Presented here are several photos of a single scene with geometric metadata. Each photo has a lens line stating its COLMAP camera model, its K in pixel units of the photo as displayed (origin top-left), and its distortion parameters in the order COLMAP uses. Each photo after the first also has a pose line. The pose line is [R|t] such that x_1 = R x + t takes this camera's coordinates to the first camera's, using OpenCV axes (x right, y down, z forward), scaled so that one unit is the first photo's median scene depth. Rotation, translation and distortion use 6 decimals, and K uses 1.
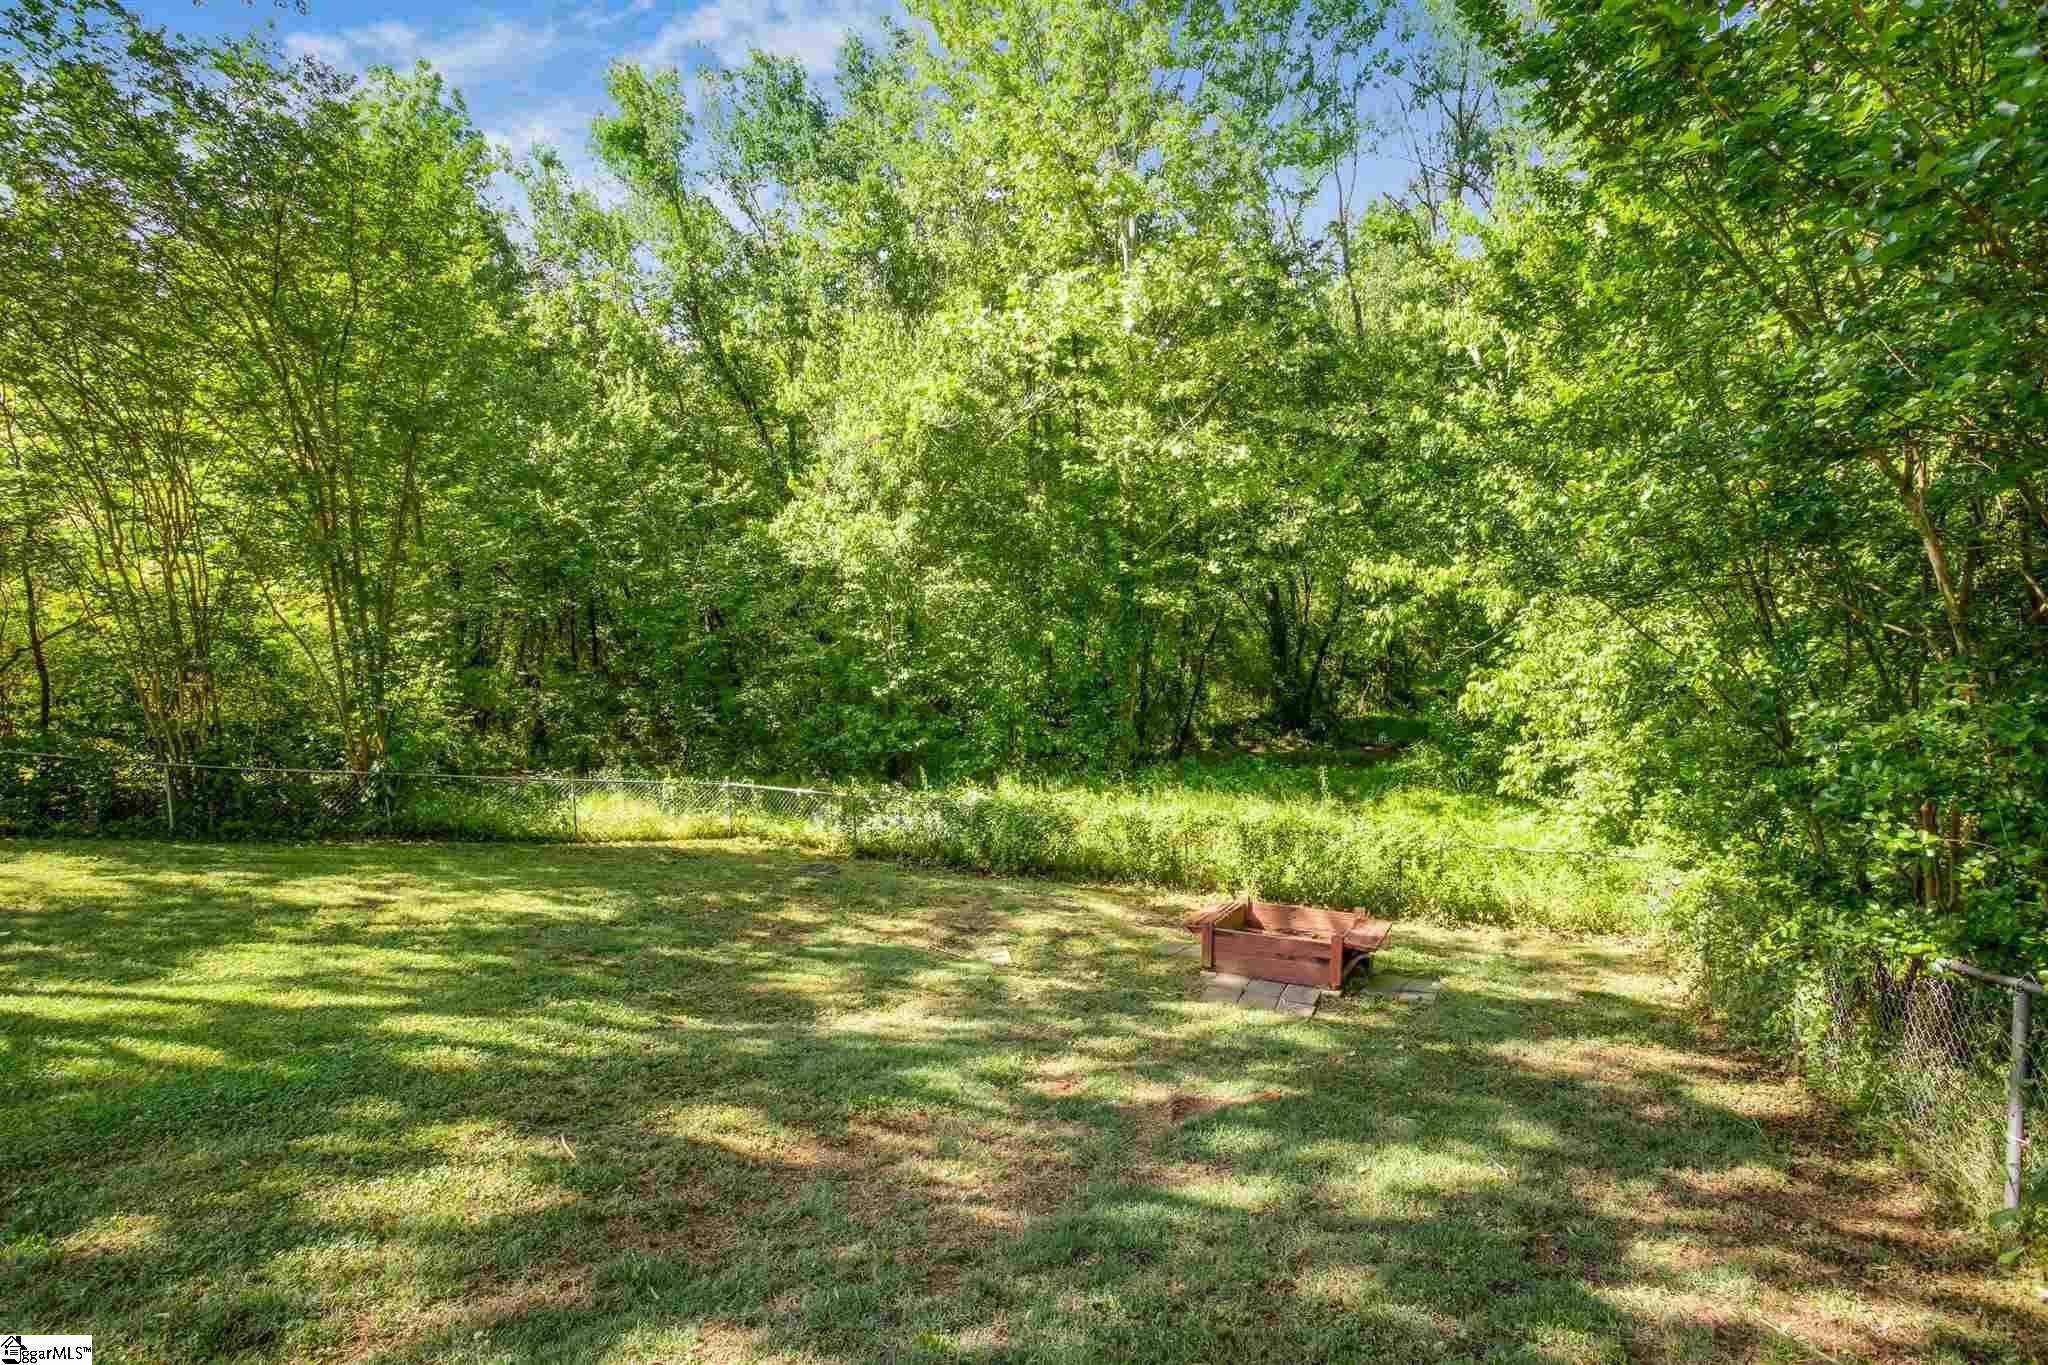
lens RADIAL K [[1035.7, 0, 1009.3], [0, 1035.7, 704.7], [0, 0, 1]] dist [-0.036731, 0.023363]
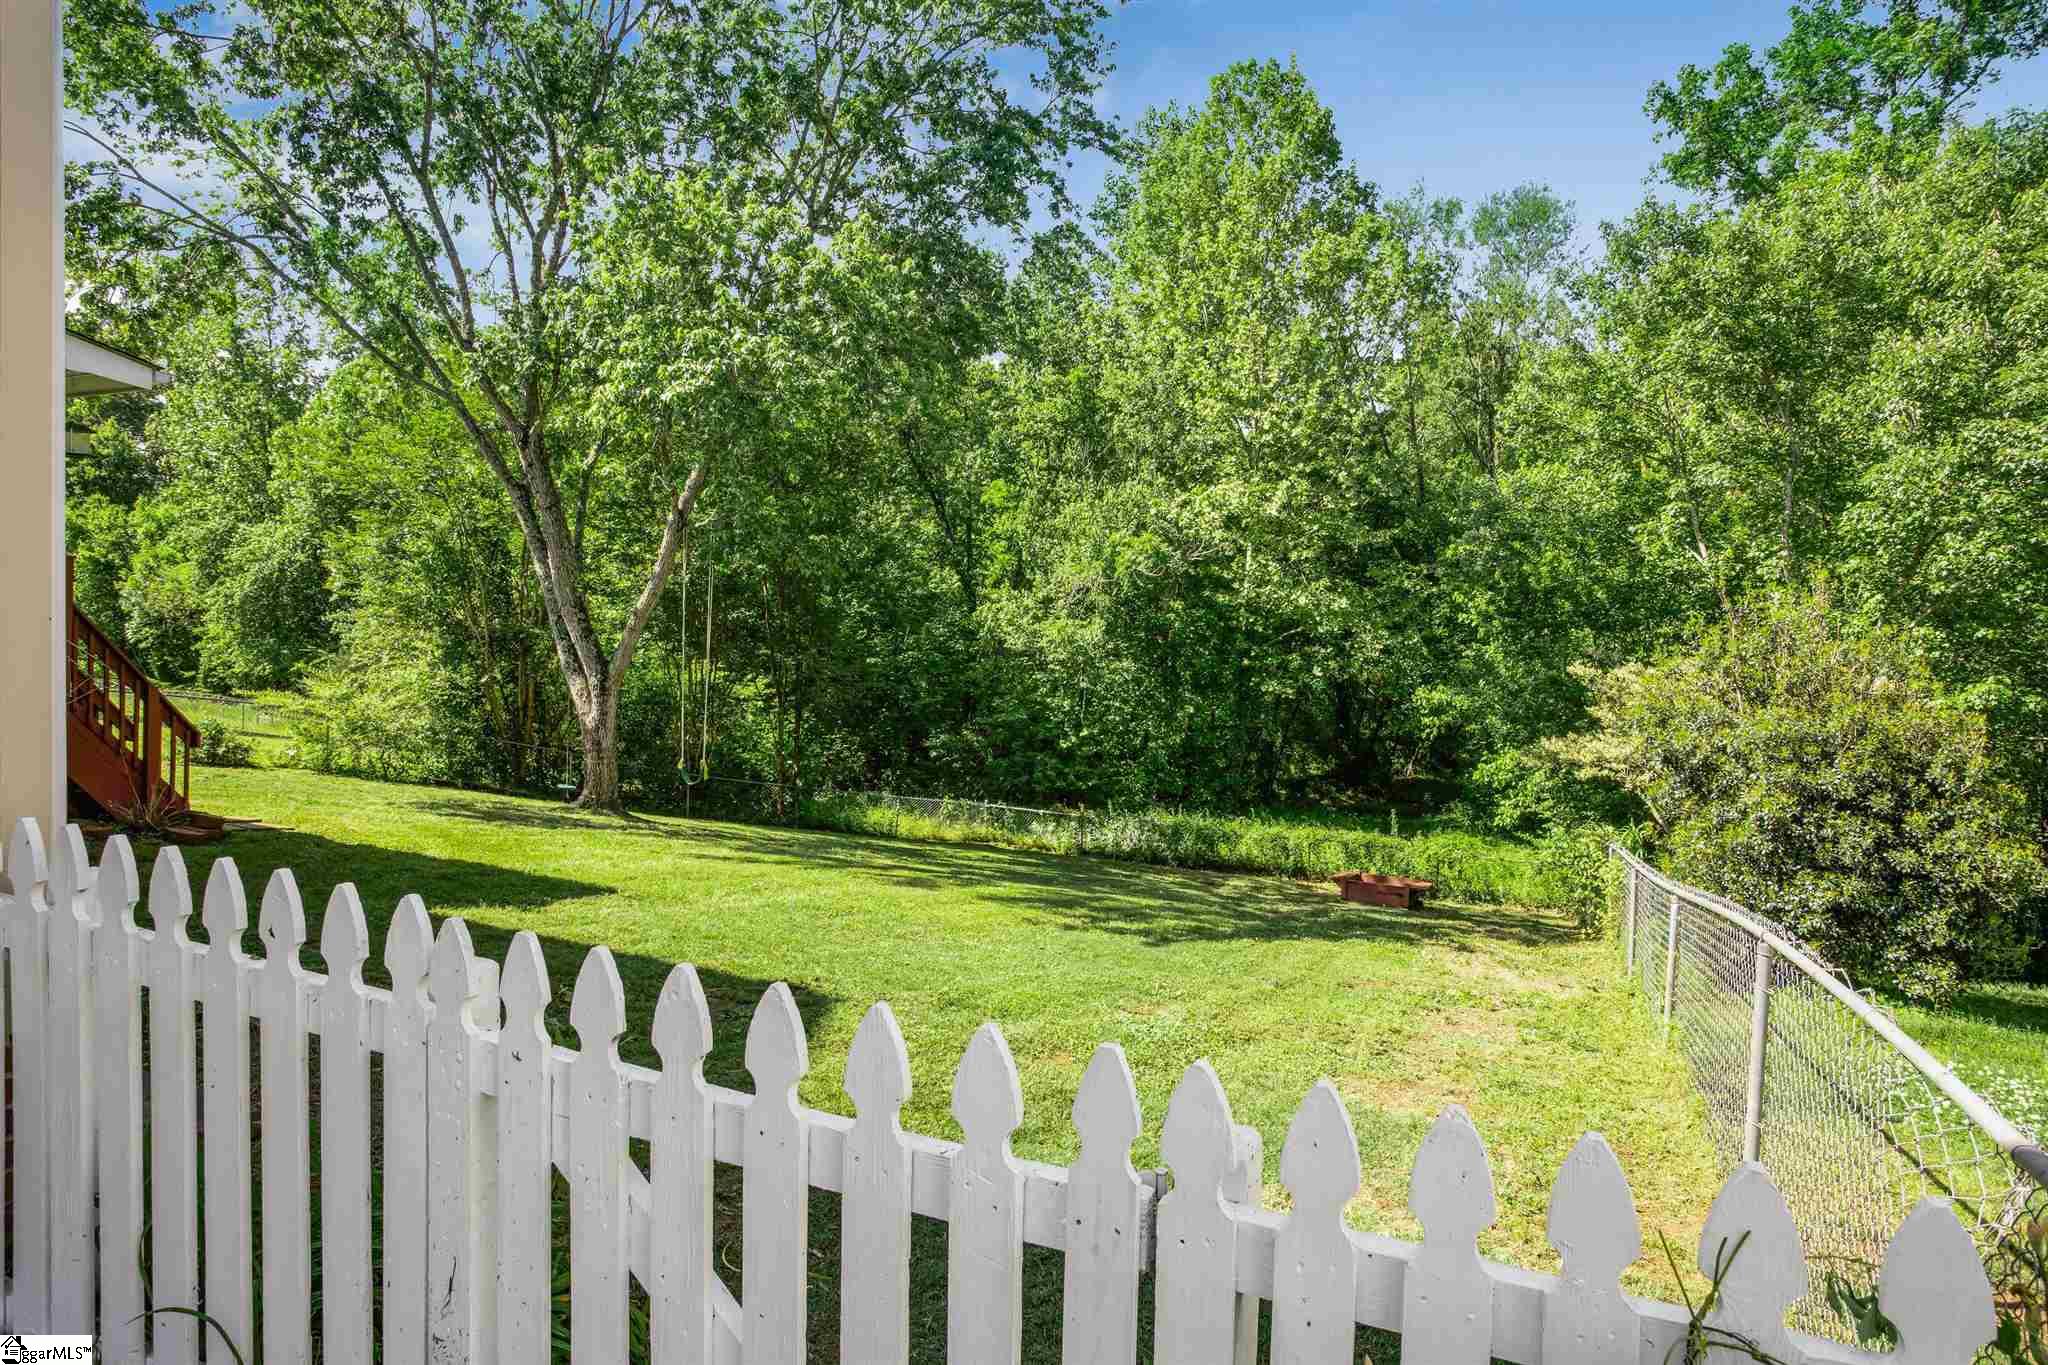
lens RADIAL K [[1212.8, 0, 1028.1], [0, 1212.8, 676.5], [0, 0, 1]] dist [-0.023752, 0.001797]
pose [[0.998407, 0.049426, 0.027209, -0.272545], [-0.047878, 0.997346, -0.054856, -0.013861], [-0.029848, 0.053466, 0.998123, -0.736502]]
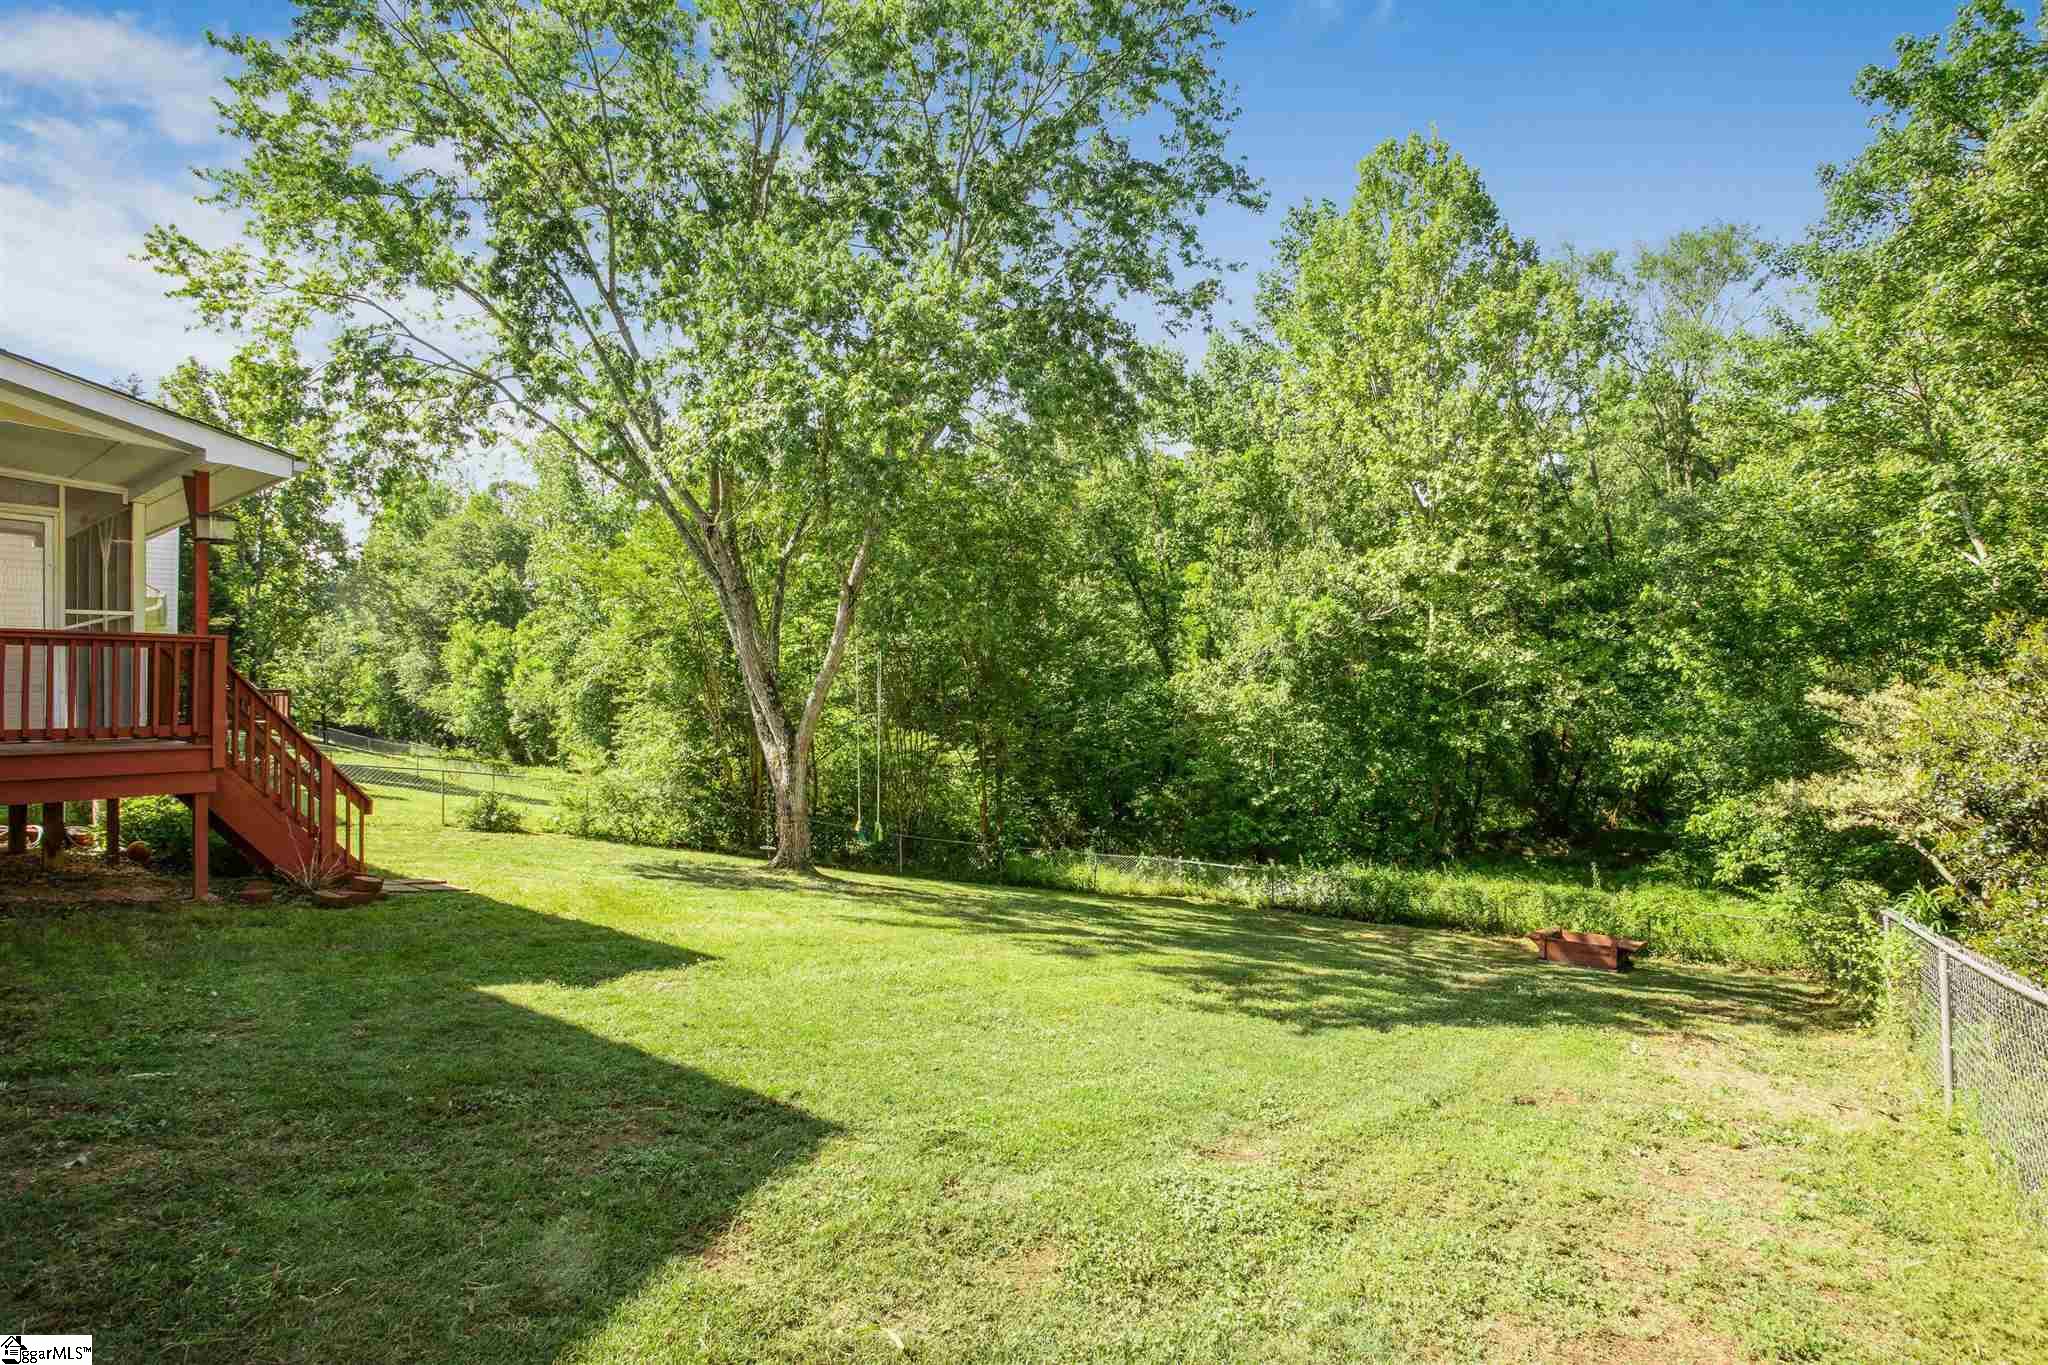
lens RADIAL K [[1035.7, 0, 1026.1], [0, 1035.7, 693.4], [0, 0, 1]] dist [-0.036731, 0.023363]
pose [[0.982696, 0.011945, -0.184841, -0.218487], [-0.030615, 0.994667, -0.098486, -0.013323], [0.182679, 0.102440, 0.977821, -0.593854]]
